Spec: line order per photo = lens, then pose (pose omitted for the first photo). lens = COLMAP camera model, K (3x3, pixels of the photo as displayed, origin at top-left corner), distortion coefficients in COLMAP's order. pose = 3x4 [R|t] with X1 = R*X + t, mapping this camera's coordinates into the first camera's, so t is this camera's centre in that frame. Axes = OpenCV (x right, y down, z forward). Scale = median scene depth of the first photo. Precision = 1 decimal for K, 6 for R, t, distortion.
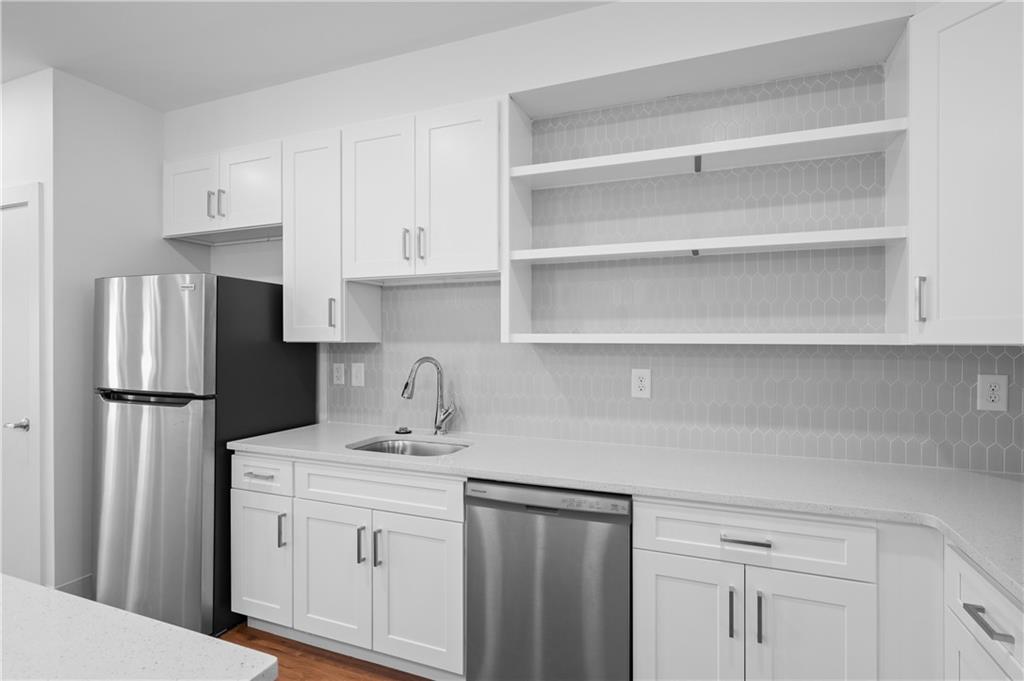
lens RADIAL K [[606.8, 0, 506.9], [0, 606.8, 341.7], [0, 0, 1]] dist [0.026934, 0.000968]
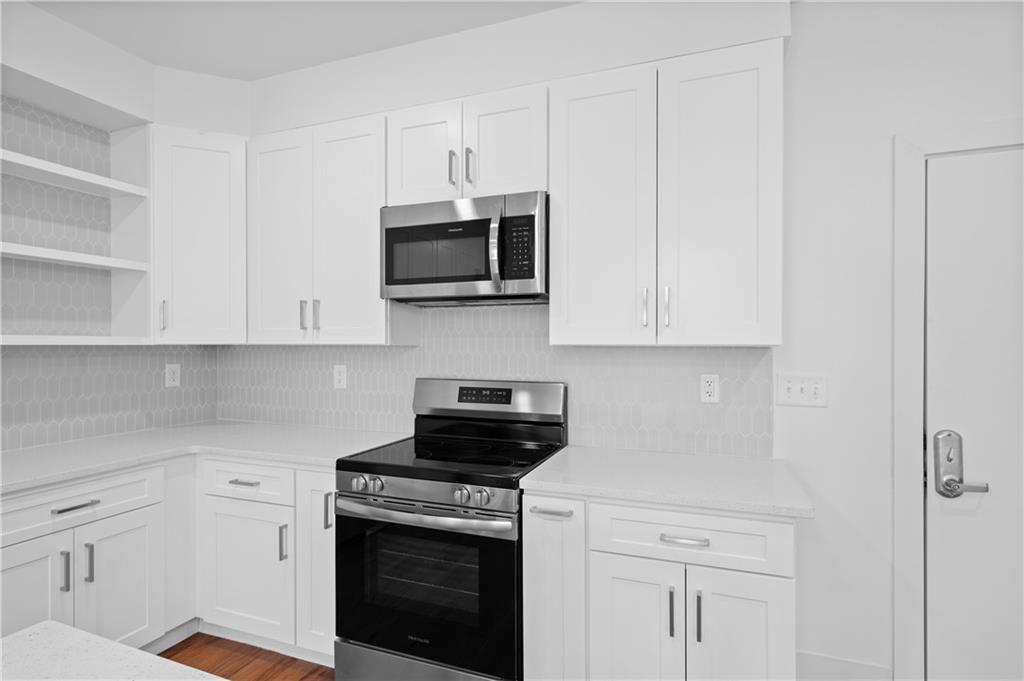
lens RADIAL K [[529.3, 0, 511.9], [0, 529.3, 341.8], [0, 0, 1]] dist [-0.002021, -0.000137]
pose [[-0.047608, 0.000243, 0.998866, -0.483808], [0.001169, 0.999999, -0.000188, -0.000876], [-0.998865, 0.001159, -0.047608, 0.164549]]
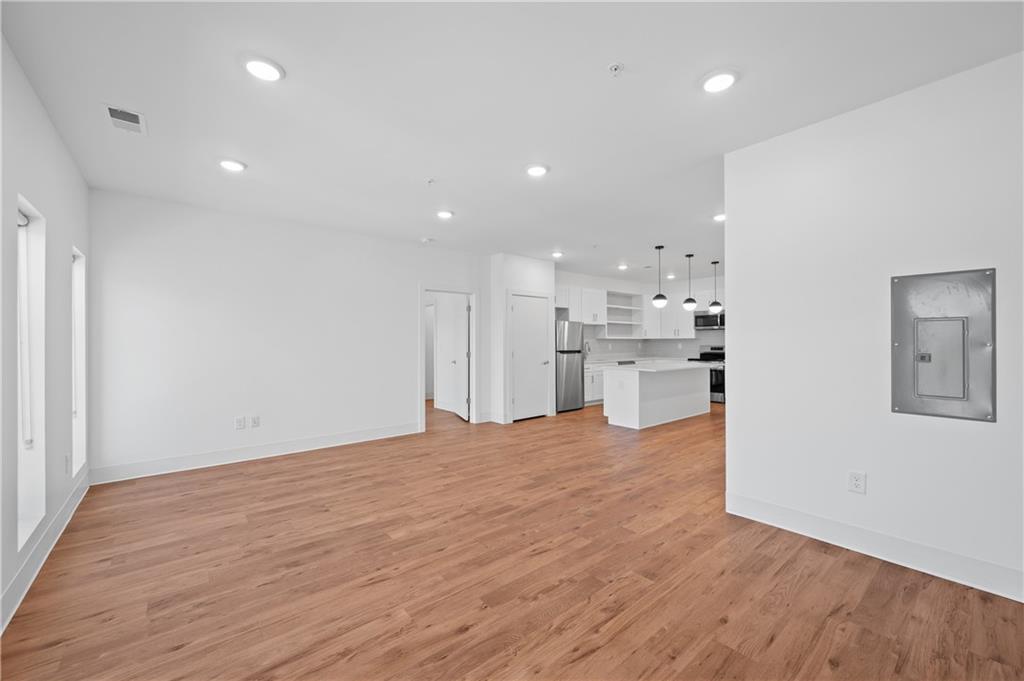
lens RADIAL K [[408.9, 0, 500.5], [0, 408.9, 338.3], [0, 0, 1]] dist [-0.000033, 0.000664]
pose [[0.453390, 0.005345, 0.891296, -3.421107], [0.005953, 0.999942, -0.009025, 0.024439], [-0.891292, 0.009397, 0.453332, 0.227927]]
